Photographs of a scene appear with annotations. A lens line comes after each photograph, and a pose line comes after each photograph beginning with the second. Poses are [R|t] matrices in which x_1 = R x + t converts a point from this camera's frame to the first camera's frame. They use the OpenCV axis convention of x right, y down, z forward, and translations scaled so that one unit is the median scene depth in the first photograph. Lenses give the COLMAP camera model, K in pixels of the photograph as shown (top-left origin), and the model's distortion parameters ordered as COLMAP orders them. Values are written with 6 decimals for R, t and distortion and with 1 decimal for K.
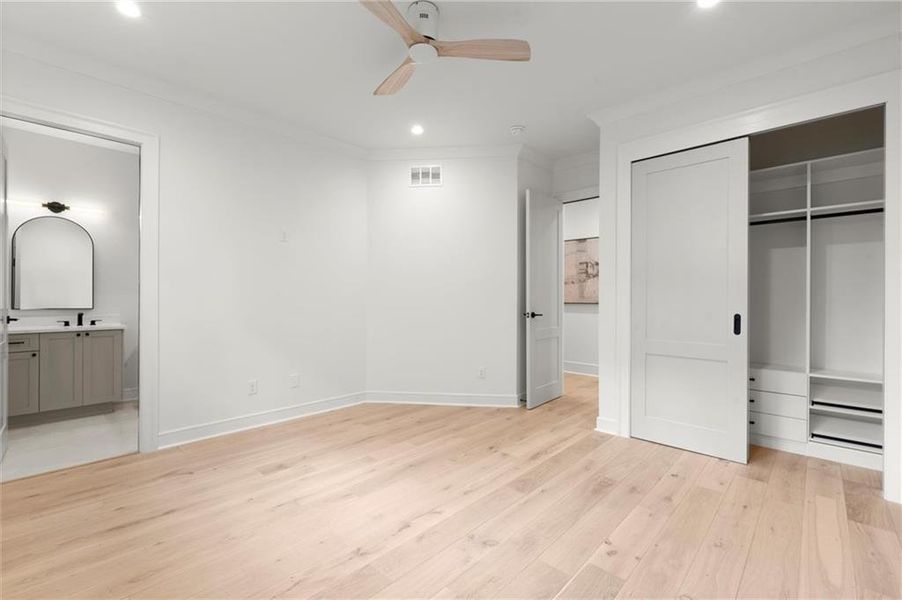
lens RADIAL K [[392.2, 0, 447.7], [0, 392.2, 298.9], [0, 0, 1]] dist [-0.001059, -0.000415]
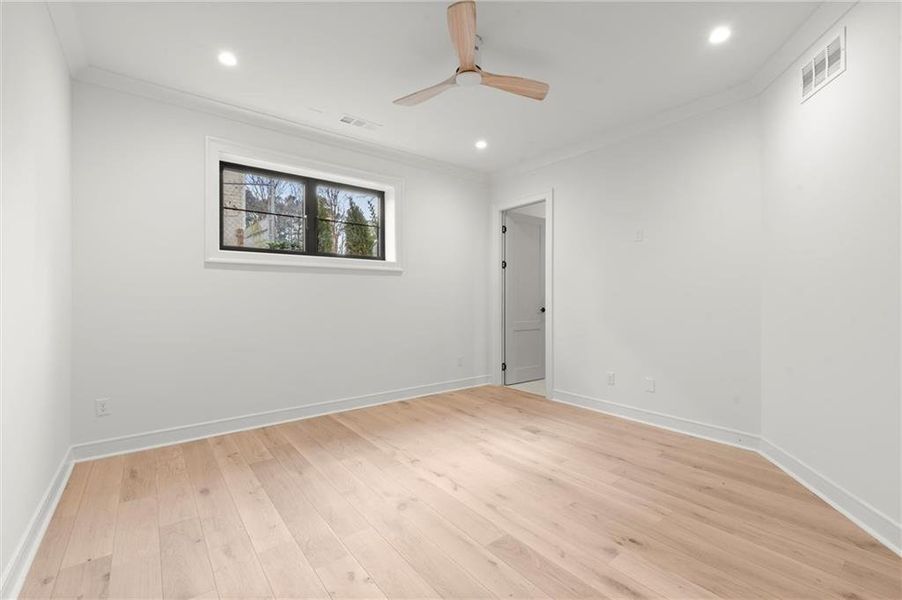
lens RADIAL K [[392.2, 0, 448.0], [0, 392.2, 298.0], [0, 0, 1]] dist [-0.001059, -0.000415]
pose [[-0.154281, -0.003047, -0.988022, 0.779018], [-0.005237, 0.999984, -0.002266, 0.003420], [0.988013, 0.004824, -0.154295, 0.825741]]
